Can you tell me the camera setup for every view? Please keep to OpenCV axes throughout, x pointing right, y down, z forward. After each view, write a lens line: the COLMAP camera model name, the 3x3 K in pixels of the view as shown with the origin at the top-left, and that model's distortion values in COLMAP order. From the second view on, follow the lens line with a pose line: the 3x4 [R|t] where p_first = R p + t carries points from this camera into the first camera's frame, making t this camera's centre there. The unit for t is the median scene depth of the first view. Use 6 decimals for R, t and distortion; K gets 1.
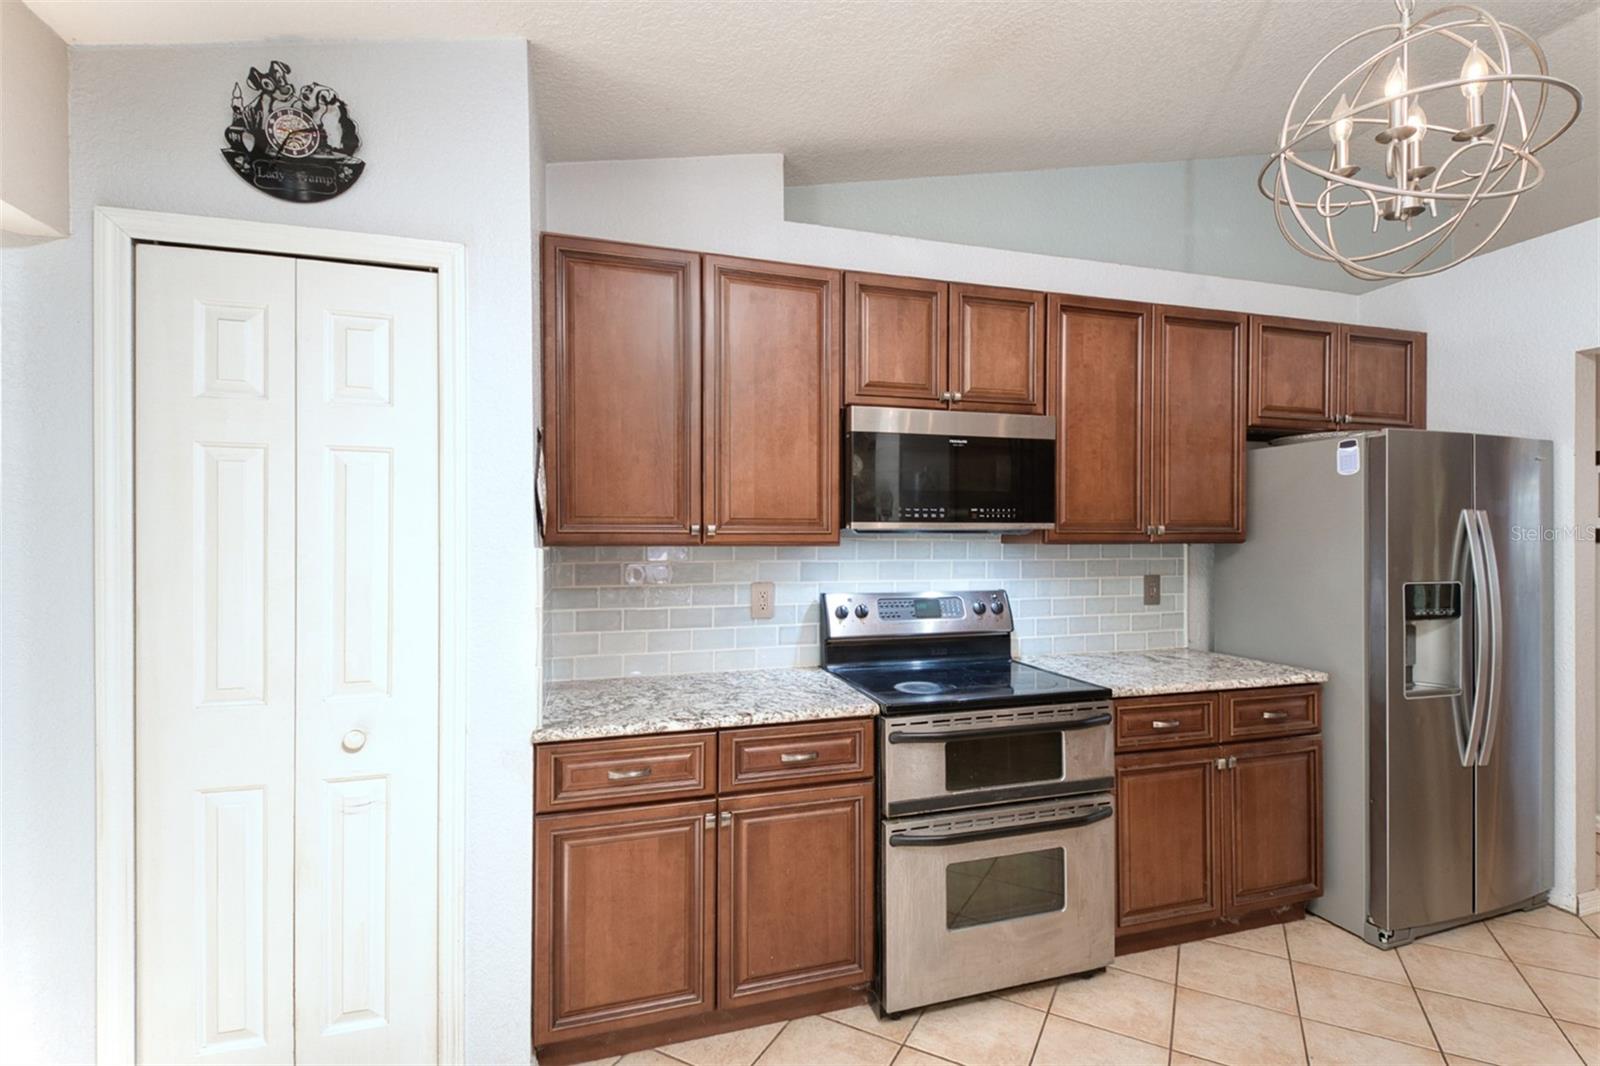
lens RADIAL K [[718.7, 0, 827.9], [0, 718.7, 537.9], [0, 0, 1]] dist [0.021488, -0.002545]
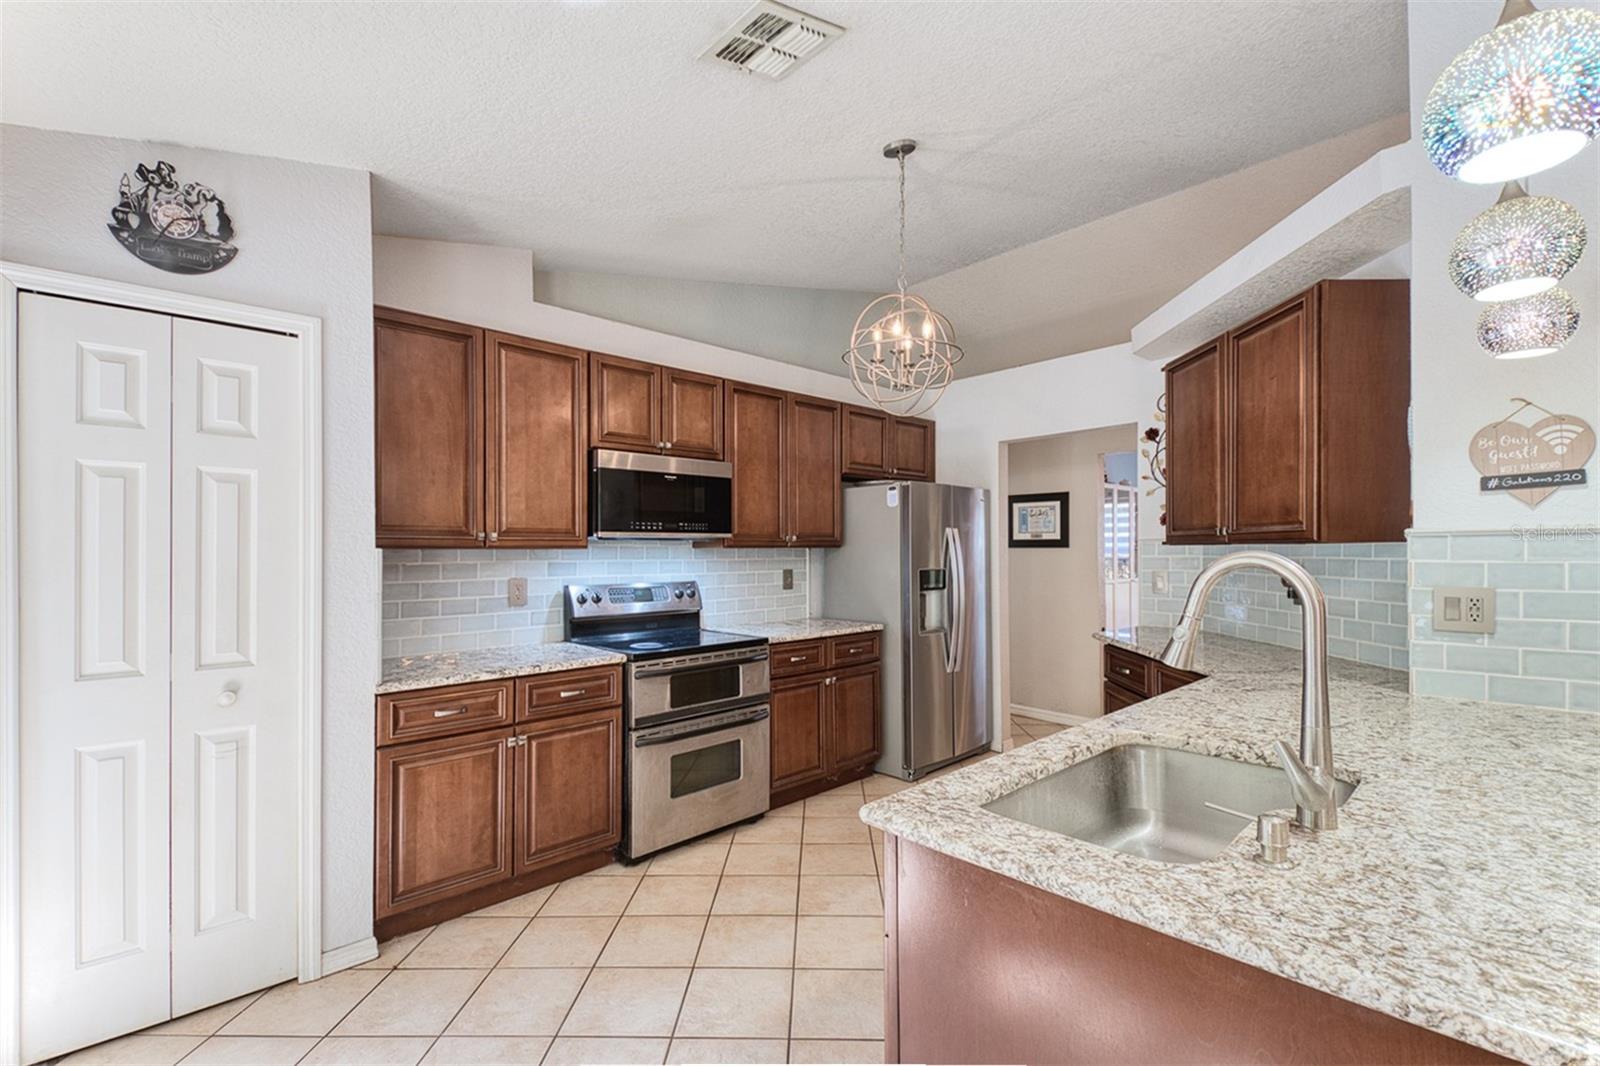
lens RADIAL K [[718.7, 0, 801.4], [0, 718.7, 533.8], [0, 0, 1]] dist [0.021488, -0.002545]
pose [[0.896752, 0.007259, 0.442473, -0.245926], [0.003522, 0.999717, -0.023540, 0.017378], [-0.442519, 0.022668, 0.896473, -0.462644]]
